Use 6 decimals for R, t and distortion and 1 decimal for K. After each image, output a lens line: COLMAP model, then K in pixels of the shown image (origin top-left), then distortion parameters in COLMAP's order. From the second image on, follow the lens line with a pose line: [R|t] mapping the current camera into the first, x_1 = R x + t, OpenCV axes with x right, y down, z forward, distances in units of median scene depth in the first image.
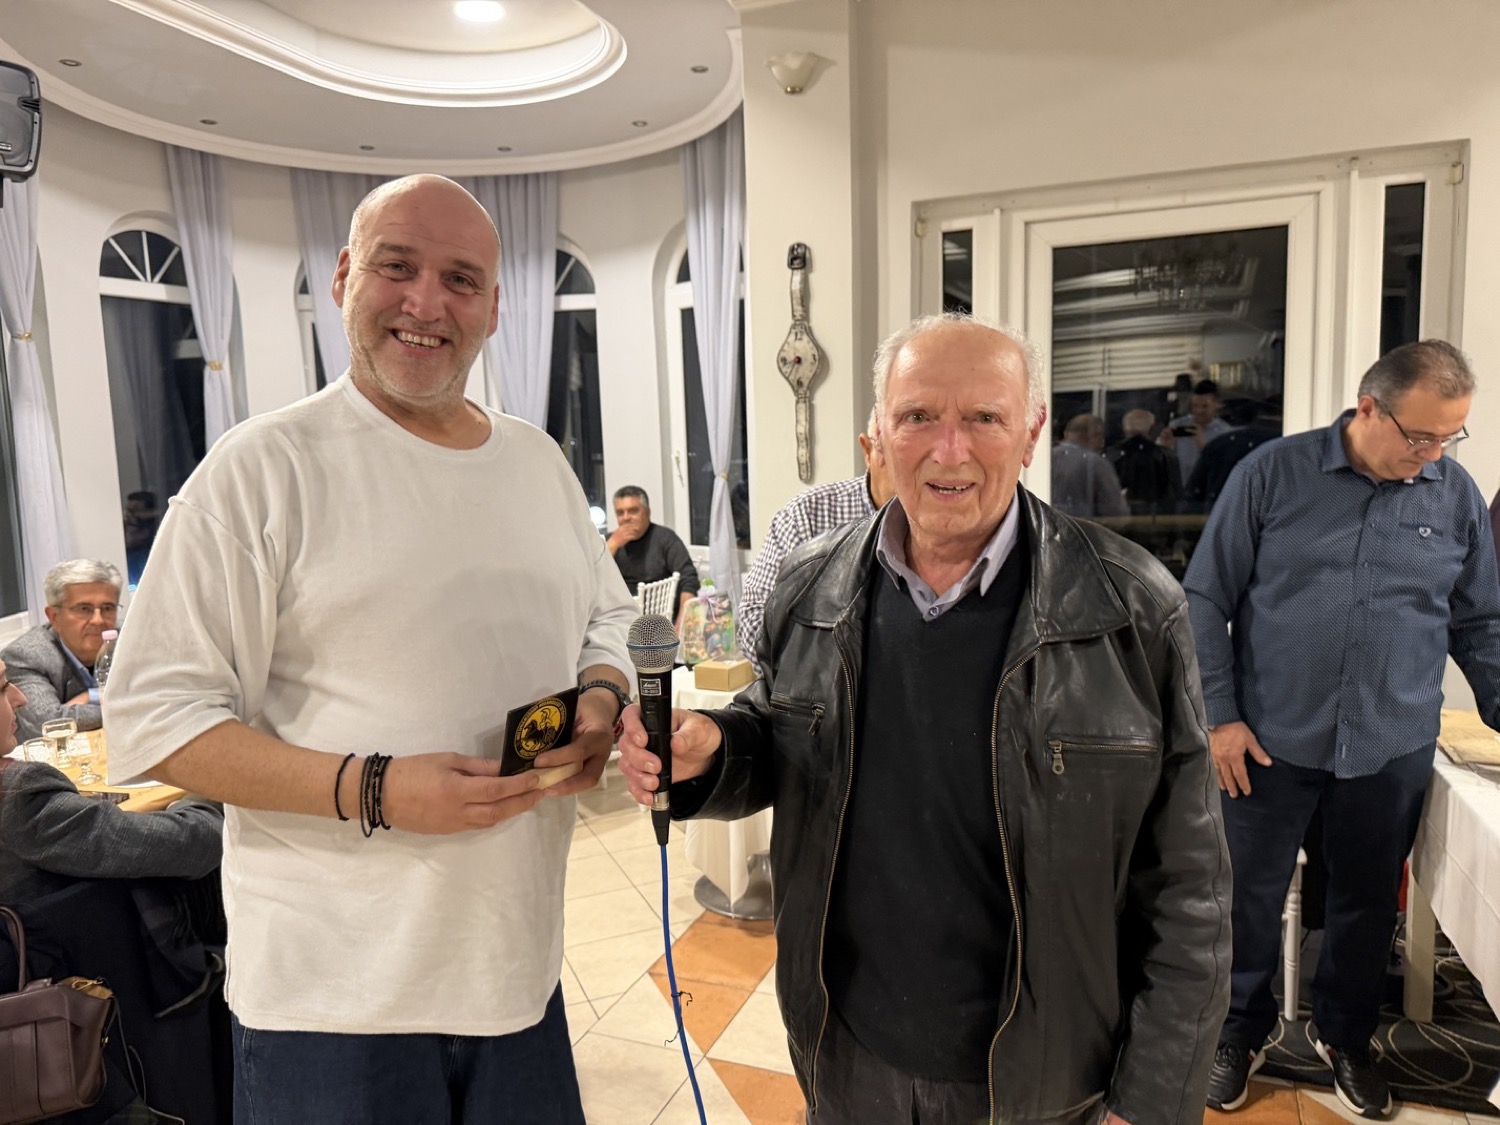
lens RADIAL K [[1066.0, 0, 733.9], [0, 1066.0, 587.4], [0, 0, 1]] dist [0.018179, -0.029369]
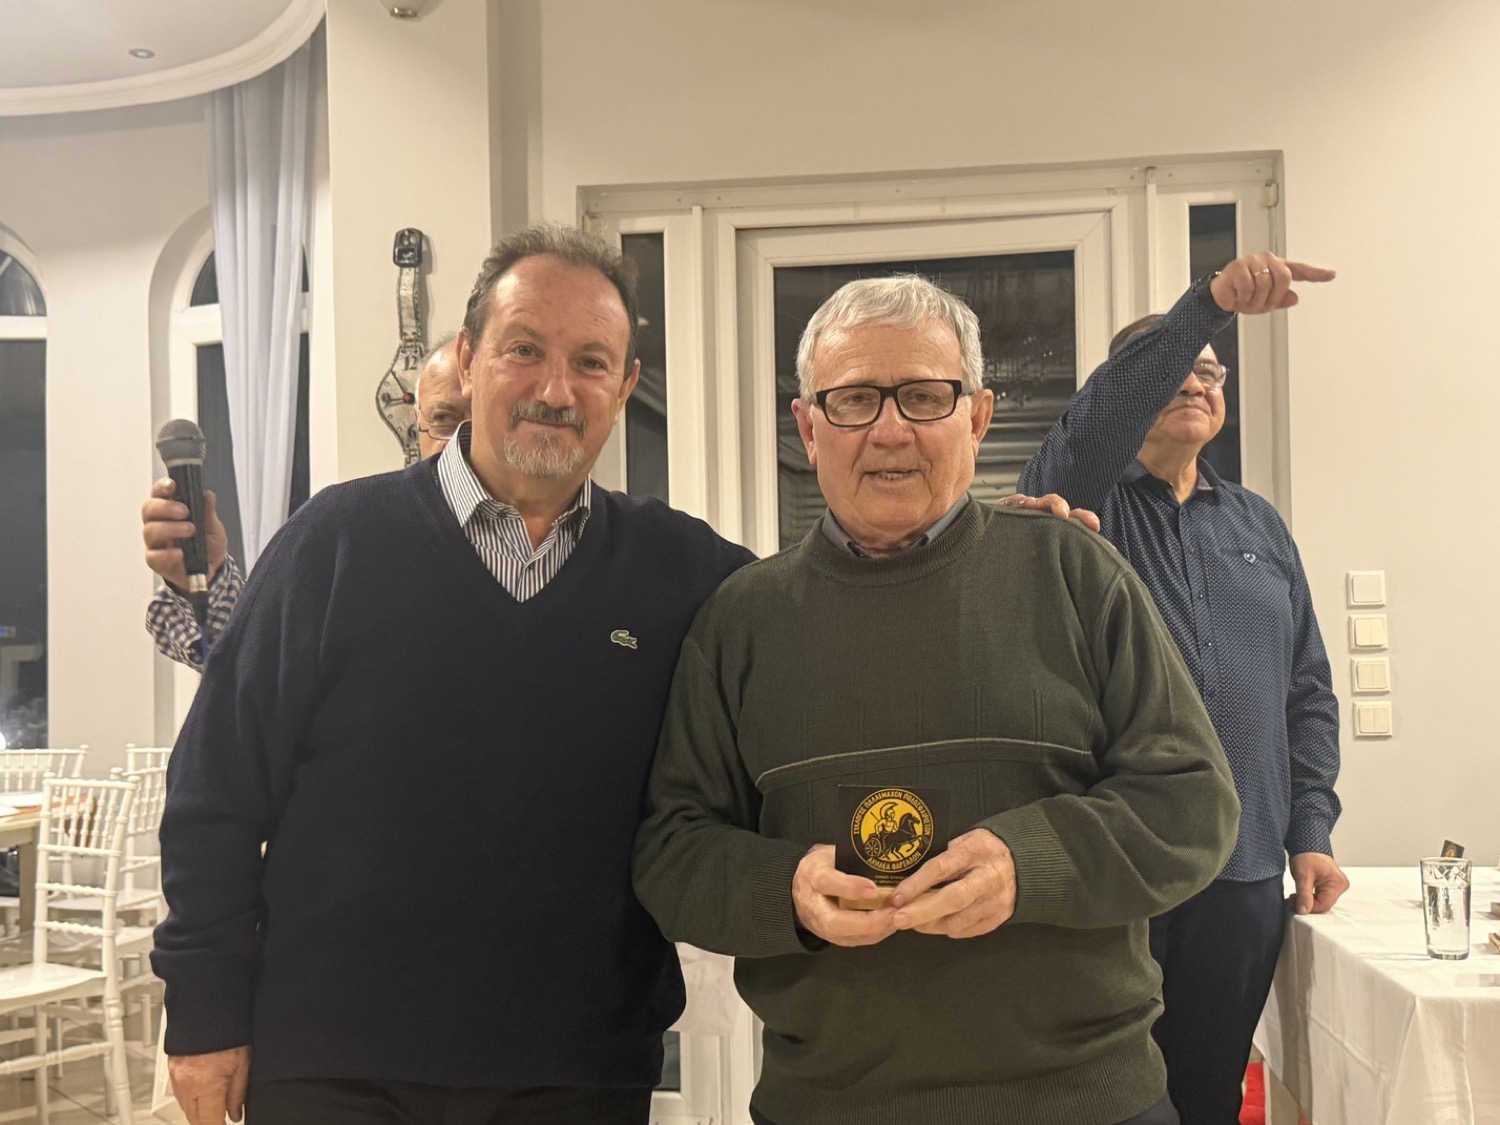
lens RADIAL K [[1788.7, 0, 732.3], [0, 1788.7, 582.1], [0, 0, 1]] dist [0.099757, 0.000000]
pose [[0.963940, 0.026064, 0.264842, -0.038155], [0.020684, 0.984844, -0.172204, 0.093010], [-0.265316, 0.171472, 0.948791, -0.087112]]
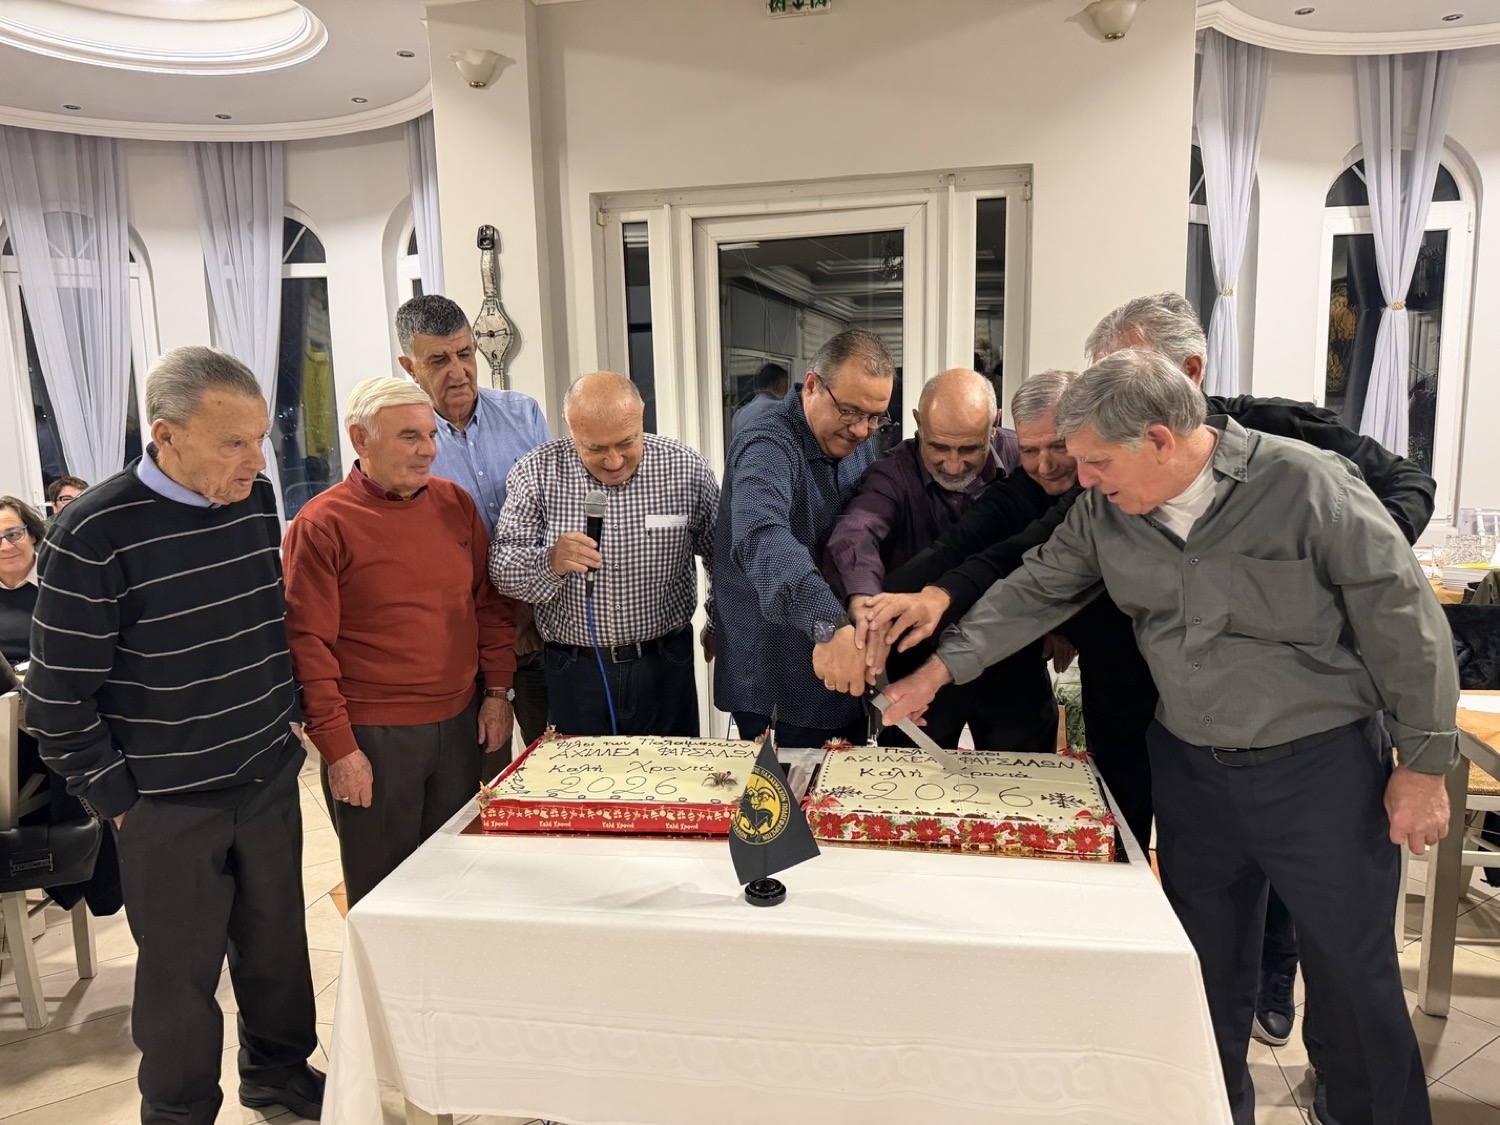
lens RADIAL K [[1066.0, 0, 745.6], [0, 1066.0, 576.8], [0, 0, 1]] dist [0.018179, -0.029369]
pose [[0.983051, -0.017445, 0.182501, 0.111587], [0.015273, 0.999795, 0.013296, 0.023127], [-0.182695, -0.010283, 0.983116, -0.115542]]
